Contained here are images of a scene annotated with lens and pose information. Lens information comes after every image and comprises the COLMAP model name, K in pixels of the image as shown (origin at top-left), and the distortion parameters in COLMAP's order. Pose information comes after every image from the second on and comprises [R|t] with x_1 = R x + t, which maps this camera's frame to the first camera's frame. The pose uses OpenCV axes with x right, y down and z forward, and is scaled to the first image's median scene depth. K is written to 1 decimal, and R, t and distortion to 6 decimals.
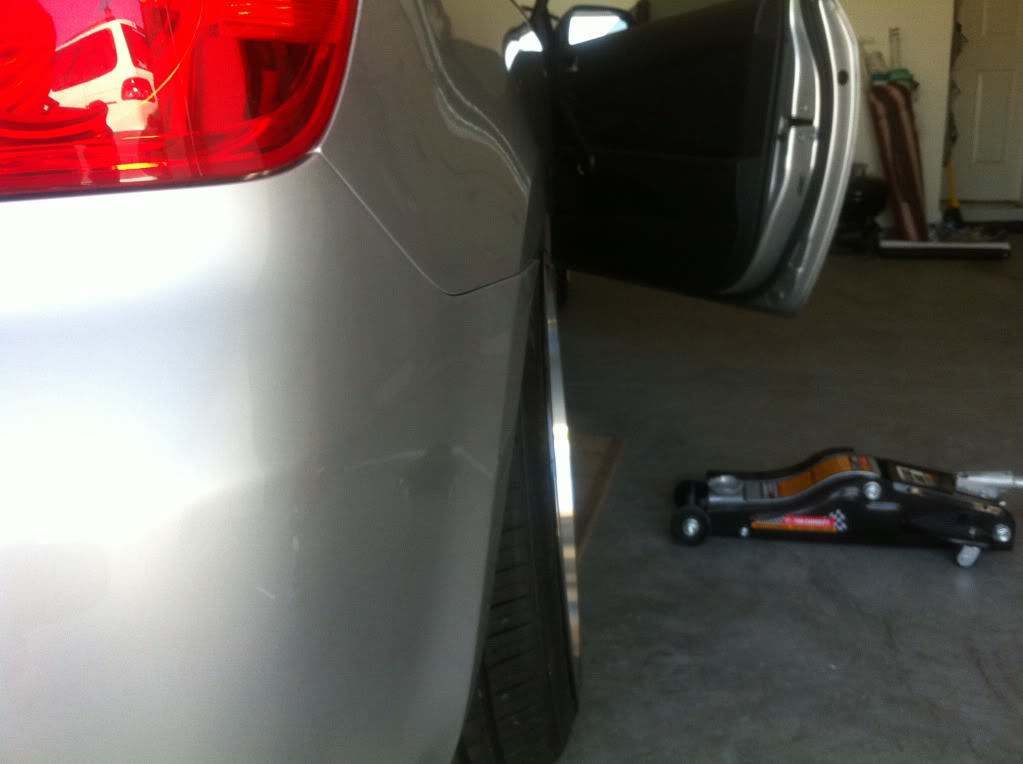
lens RADIAL K [[880.1, 0, 510.7], [0, 880.1, 416.9], [0, 0, 1]] dist [-0.053308, -0.006221]
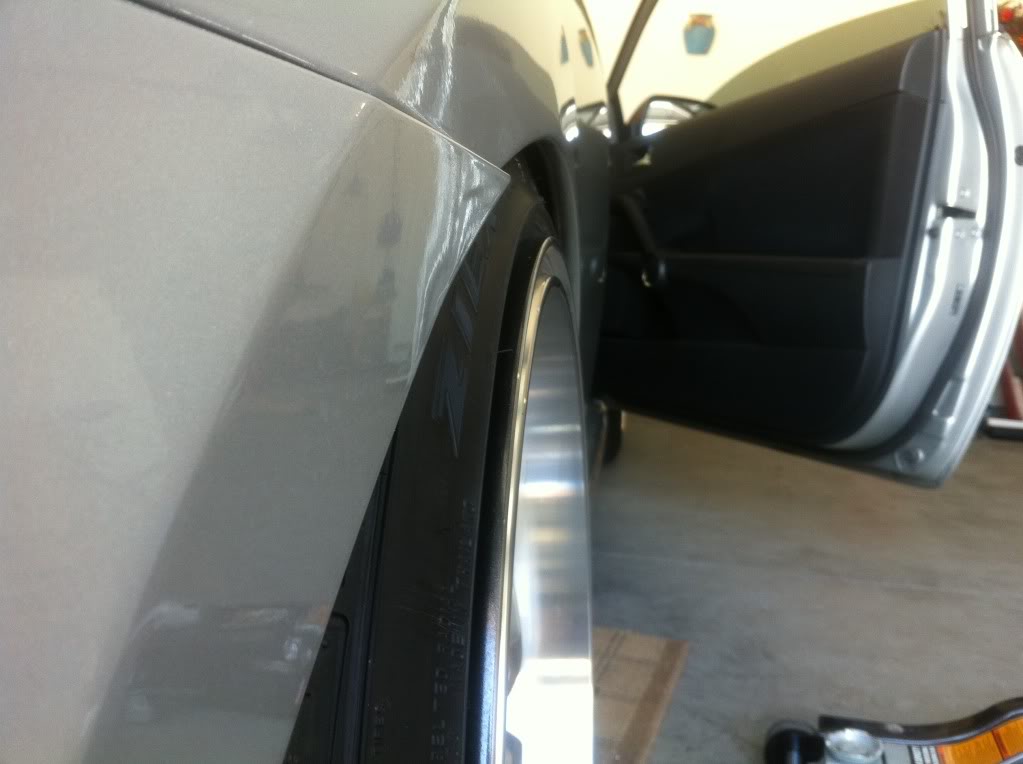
lens RADIAL K [[880.1, 0, 510.7], [0, 880.1, 416.9], [0, 0, 1]] dist [-0.053308, -0.006221]
pose [[0.994672, 0.076223, -0.069404, 0.028083], [-0.087723, 0.979466, -0.181522, -0.013761], [0.054143, 0.186643, 0.980935, 0.302923]]
